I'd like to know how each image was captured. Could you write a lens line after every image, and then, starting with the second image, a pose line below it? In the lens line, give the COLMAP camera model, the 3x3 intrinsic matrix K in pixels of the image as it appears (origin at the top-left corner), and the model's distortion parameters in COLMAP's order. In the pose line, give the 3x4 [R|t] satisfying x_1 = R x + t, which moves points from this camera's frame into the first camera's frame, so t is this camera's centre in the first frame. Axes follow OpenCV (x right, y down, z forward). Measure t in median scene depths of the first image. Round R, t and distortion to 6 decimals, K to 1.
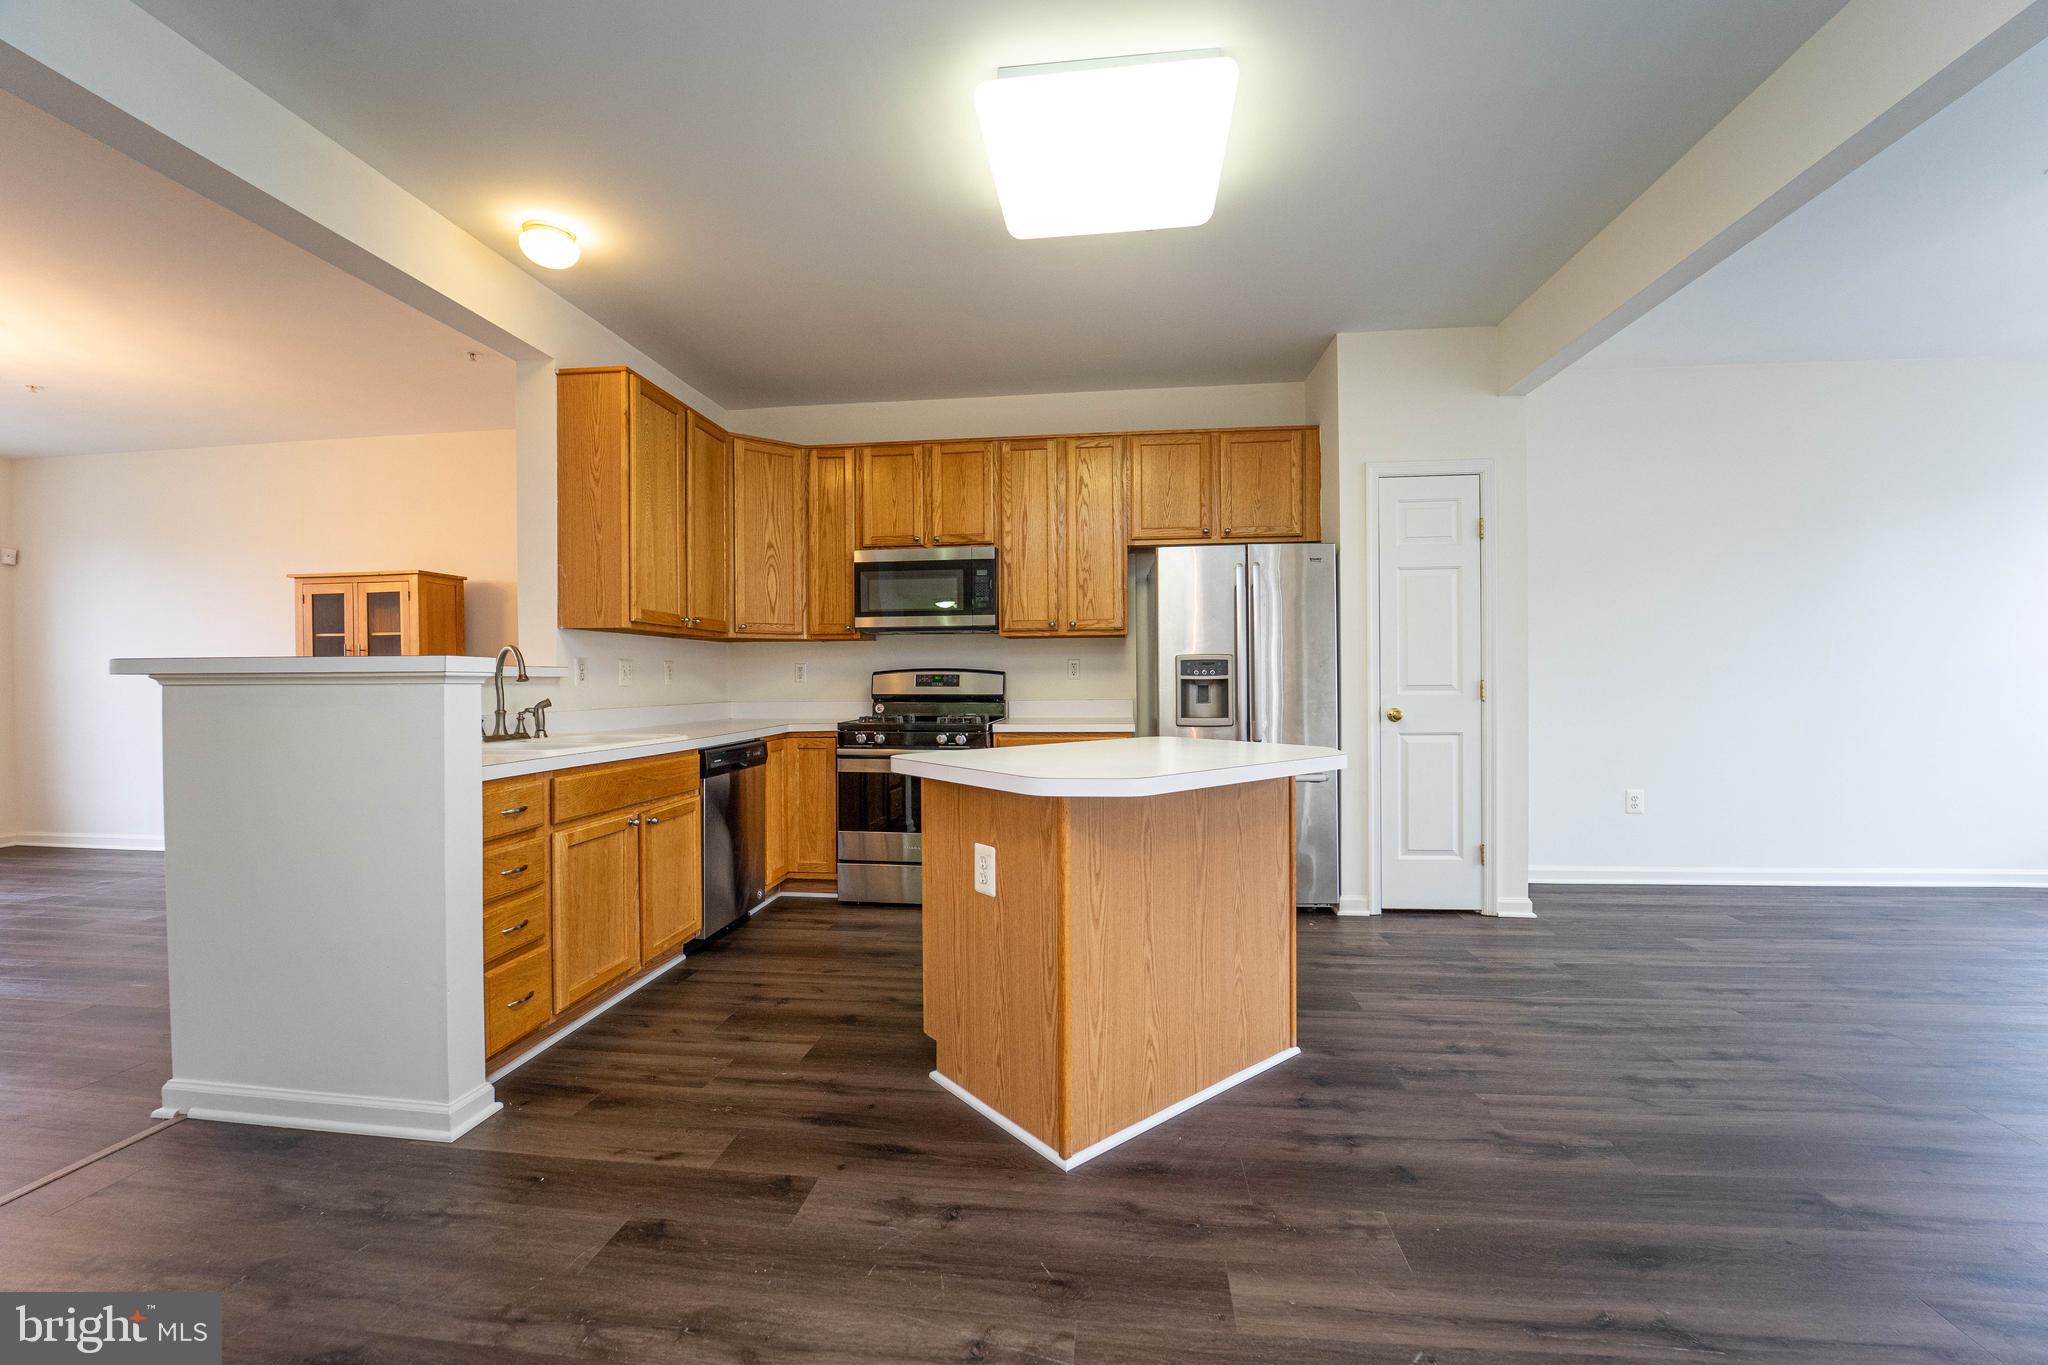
lens RADIAL K [[828.0, 0, 1027.8], [0, 828.0, 682.2], [0, 0, 1]] dist [-0.023607, 0.000132]
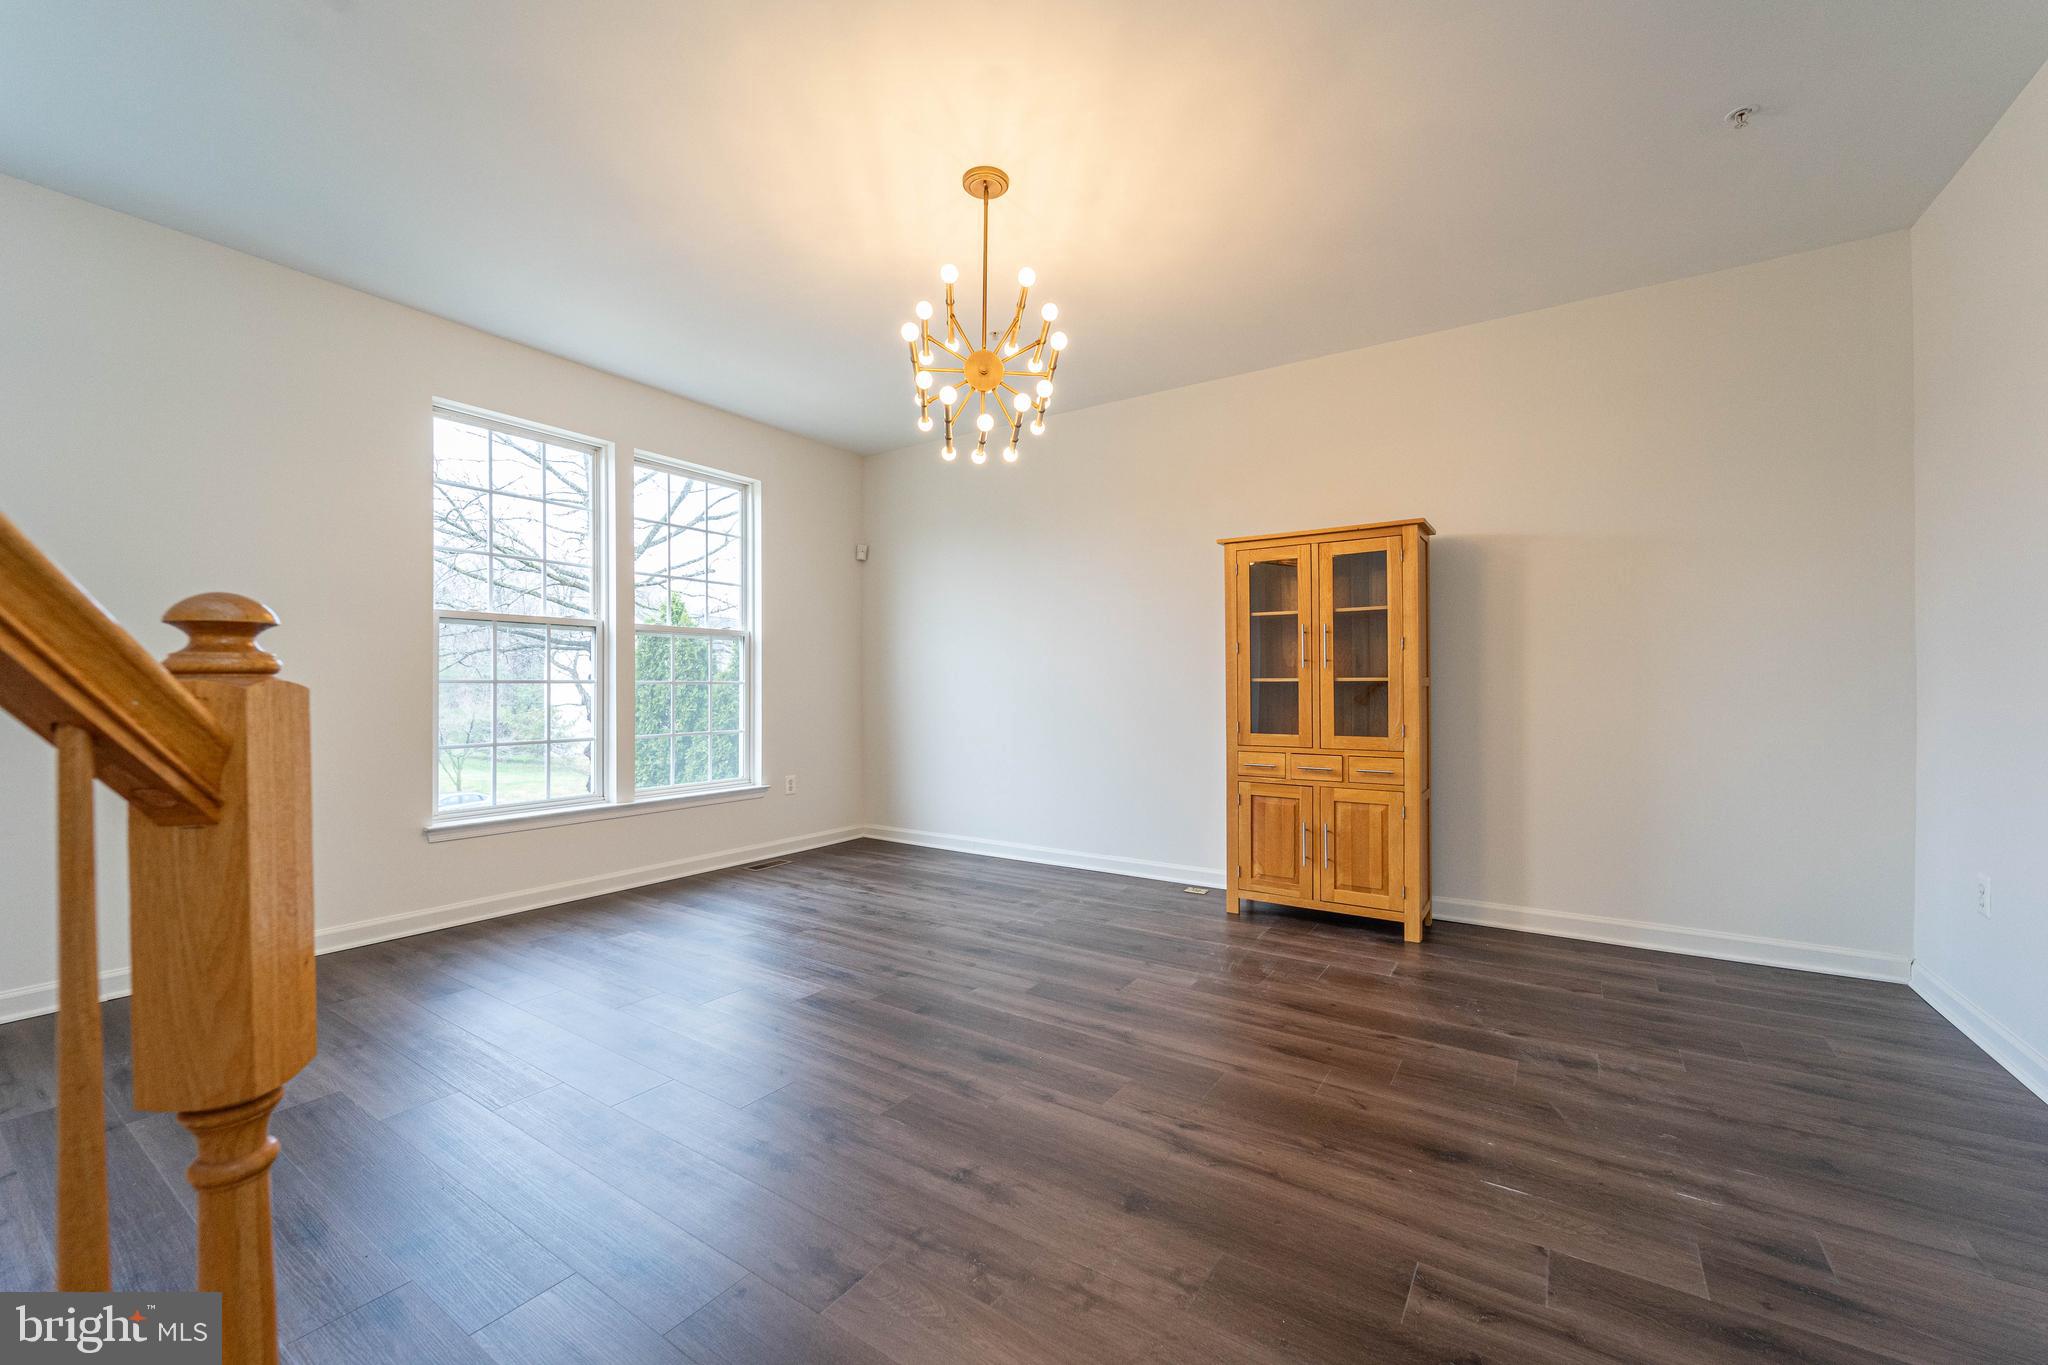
lens RADIAL K [[813.9, 0, 1024.0], [0, 813.9, 682.5], [0, 0, 1]] dist [-0.000225, 0.000047]
pose [[0.891299, 0.004890, -0.453389, -0.917753], [-0.007257, 0.999968, -0.003481, 0.015427], [0.453357, 0.006393, 0.891306, 0.254363]]
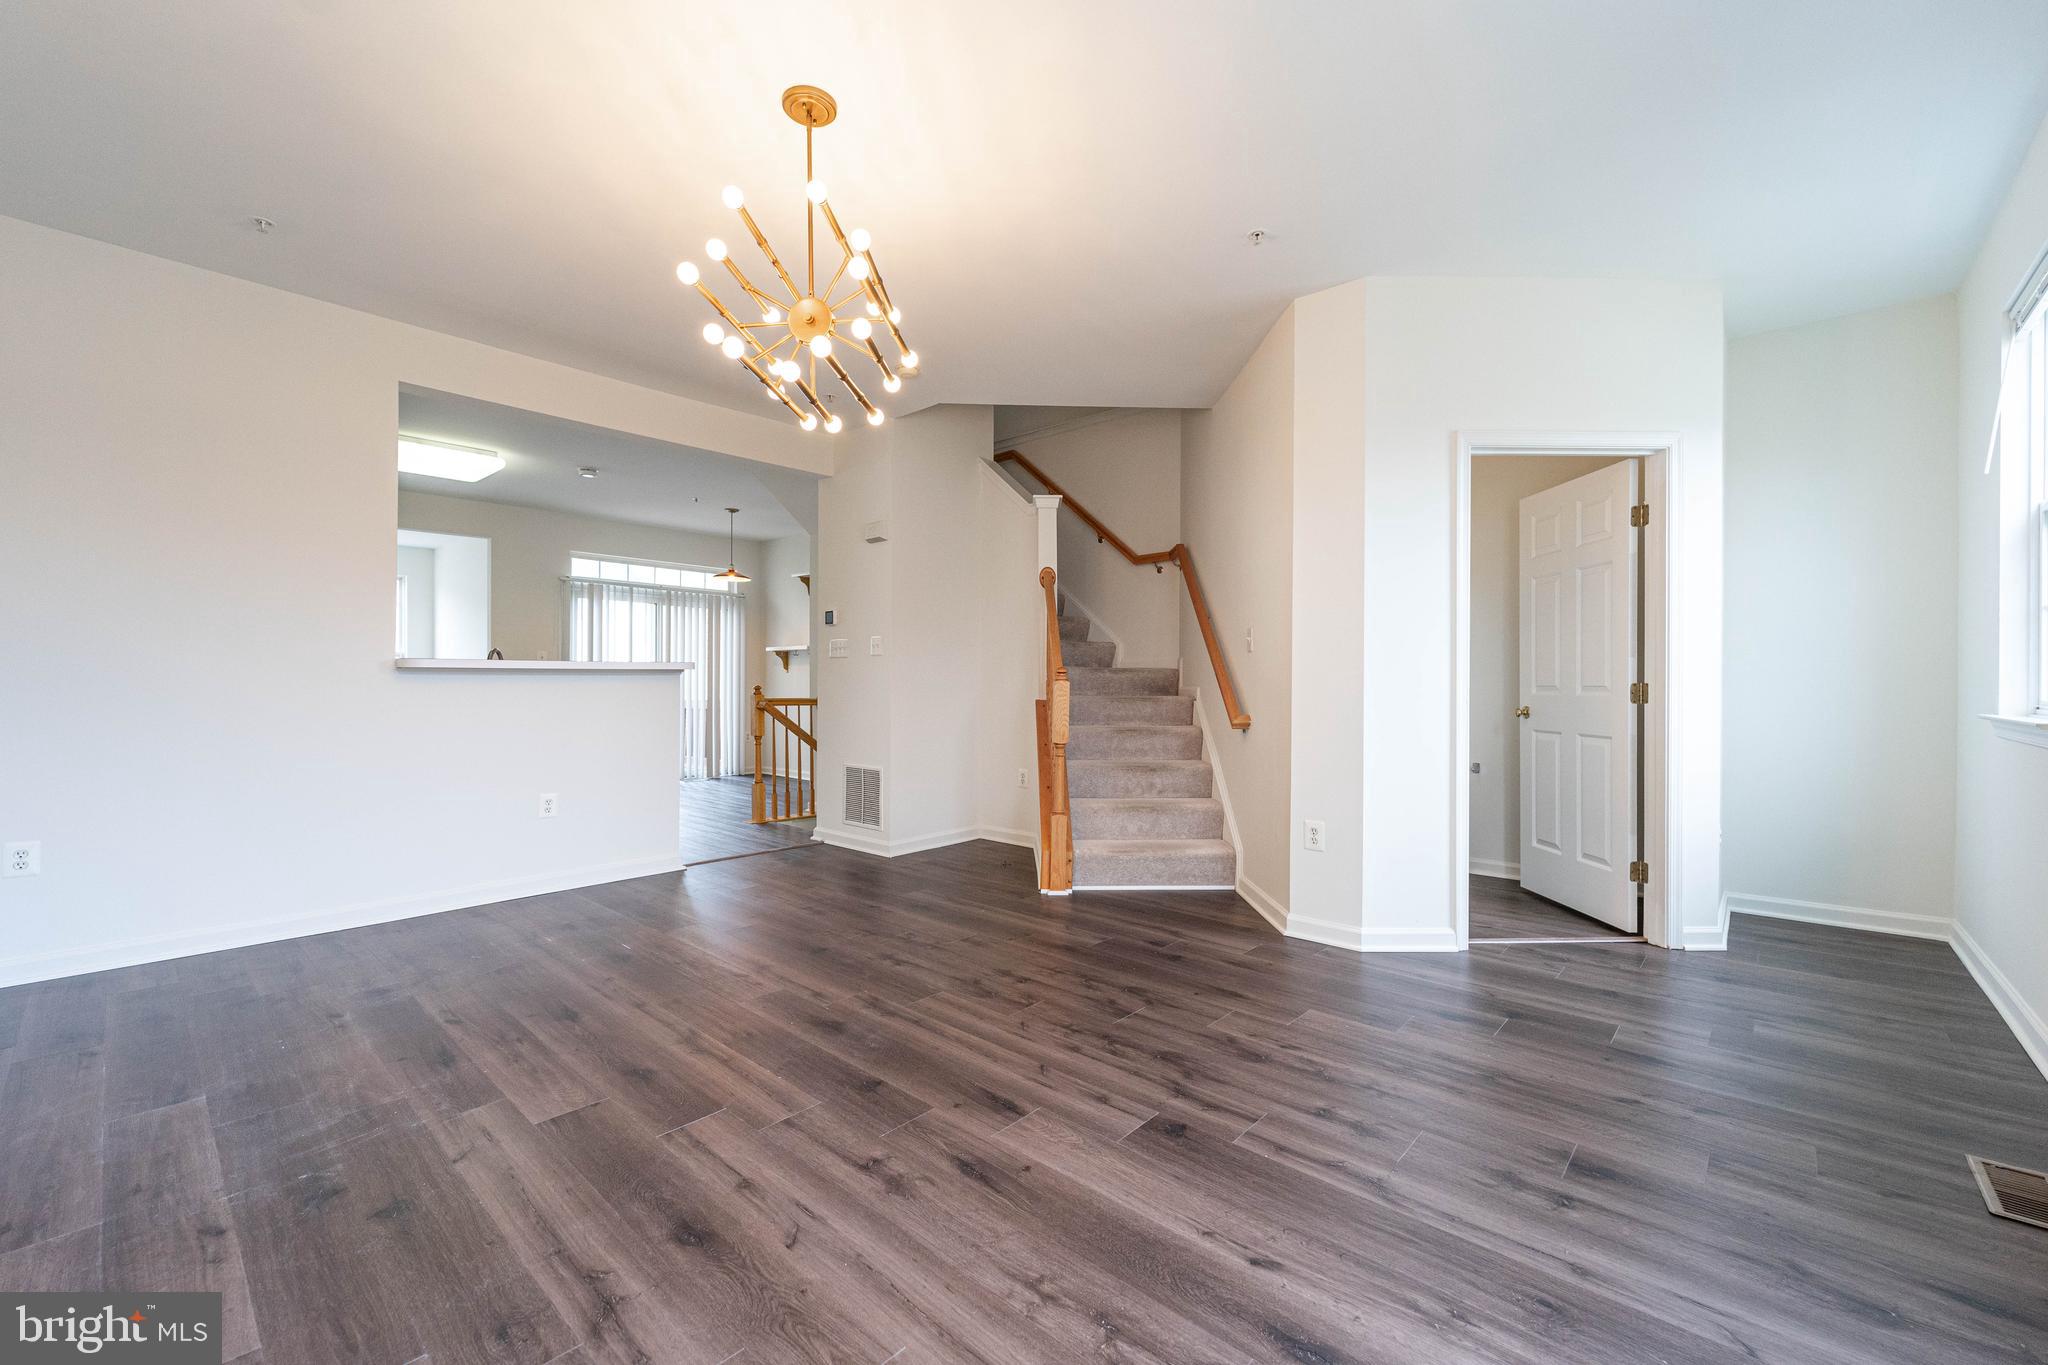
lens RADIAL K [[814.4, 0, 1027.7], [0, 814.4, 682.7], [0, 0, 1]] dist [-0.000577, -0.000314]
pose [[-0.817228, 0.005245, 0.576291, -1.747348], [0.007873, 0.999967, 0.002062, 0.017400], [-0.576261, 0.006222, -0.817242, 1.264606]]
